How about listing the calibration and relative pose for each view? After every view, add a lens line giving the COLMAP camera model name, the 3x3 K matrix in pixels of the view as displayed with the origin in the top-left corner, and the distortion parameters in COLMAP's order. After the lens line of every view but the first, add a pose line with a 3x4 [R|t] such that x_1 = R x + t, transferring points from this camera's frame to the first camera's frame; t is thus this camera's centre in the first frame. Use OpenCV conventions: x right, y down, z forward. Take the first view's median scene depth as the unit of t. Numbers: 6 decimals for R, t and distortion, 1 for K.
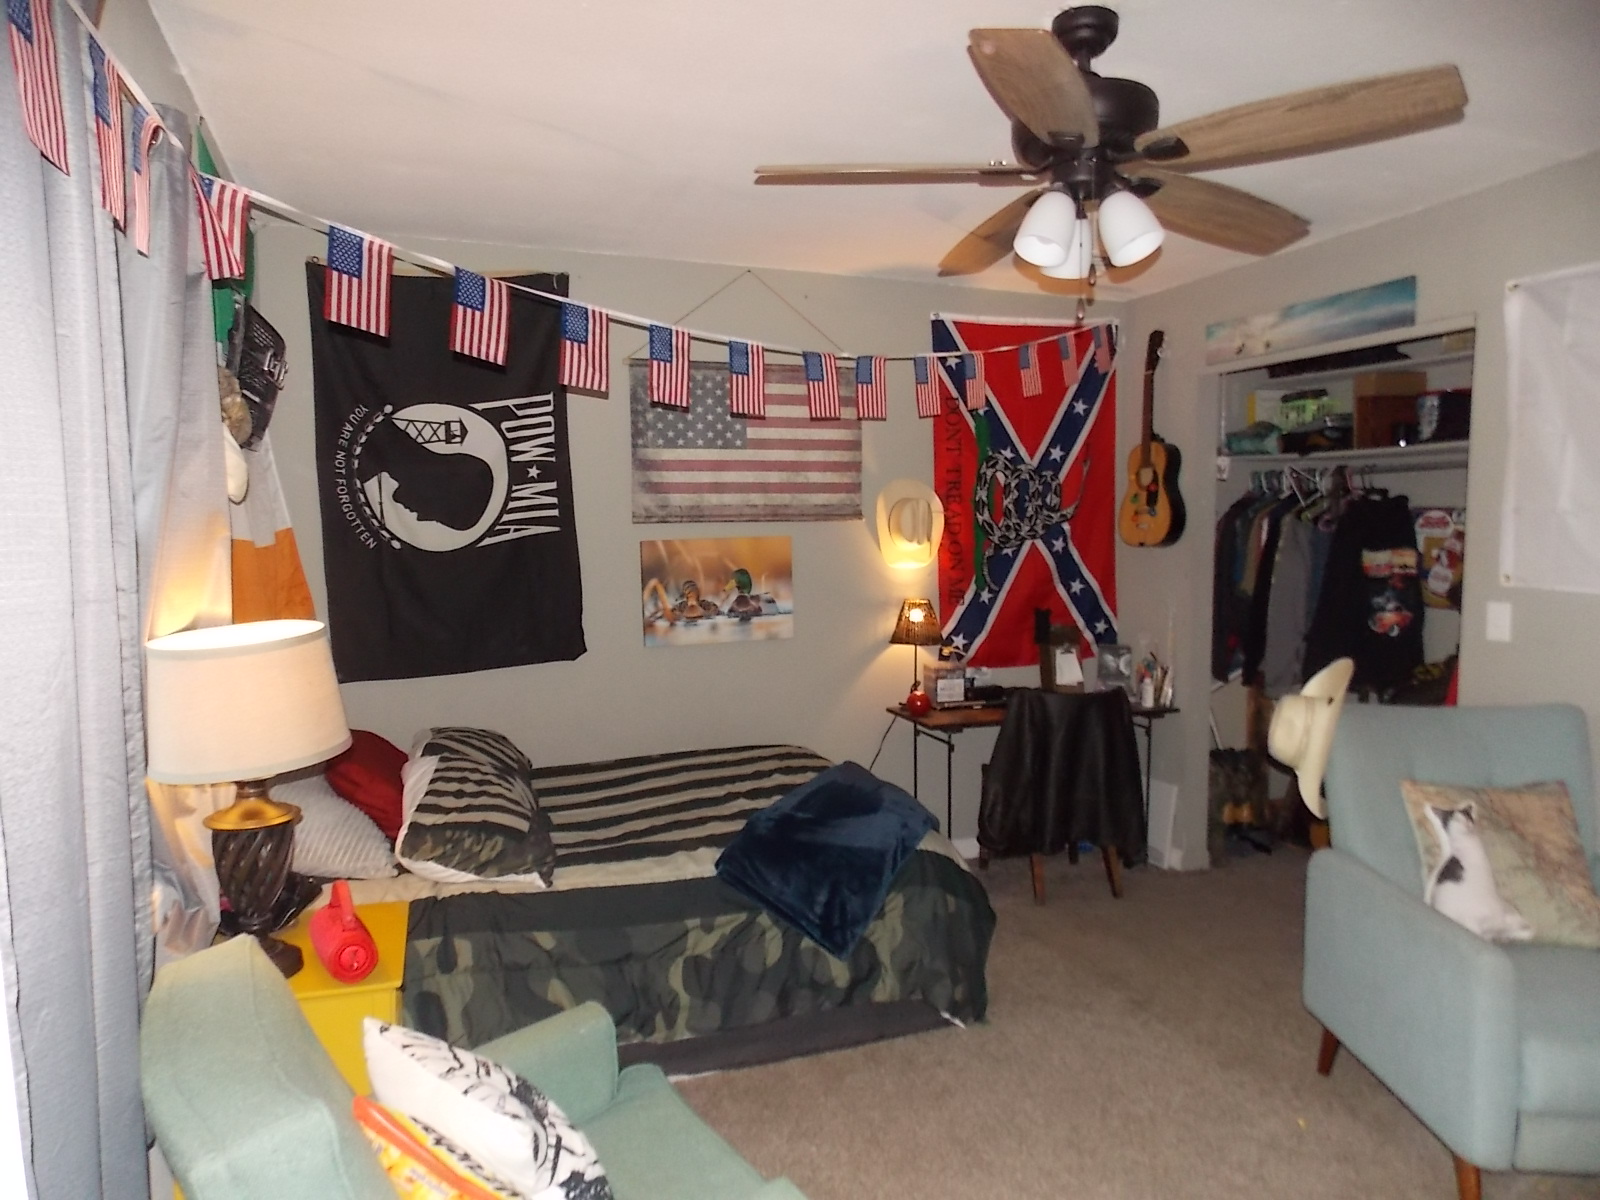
lens RADIAL K [[1067.3, 0, 794.9], [0, 1067.3, 602.6], [0, 0, 1]] dist [0.011083, -0.006773]
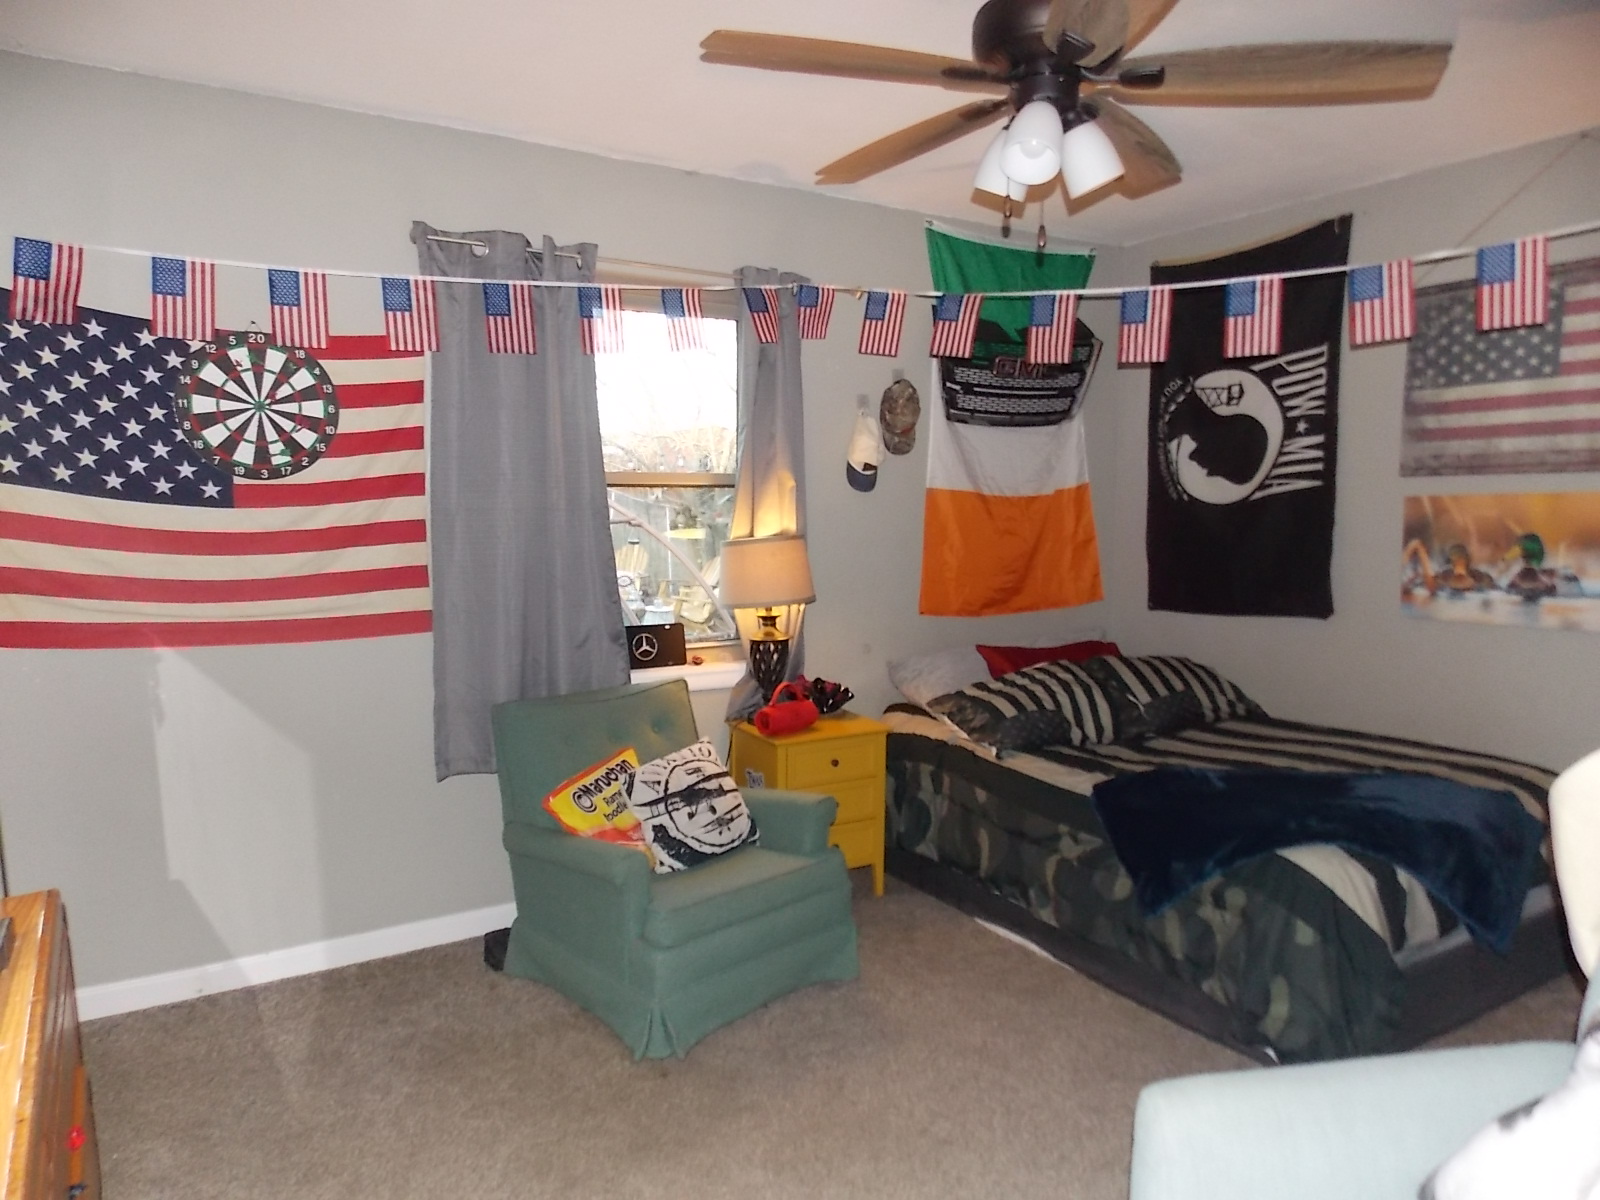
lens RADIAL K [[1067.3, 0, 794.3], [0, 1067.3, 601.1], [0, 0, 1]] dist [0.011083, -0.006773]
pose [[0.183167, 0.101598, -0.977818, 0.645493], [-0.072394, 0.993339, 0.089650, -0.014146], [0.980413, 0.054367, 0.189302, 0.339761]]
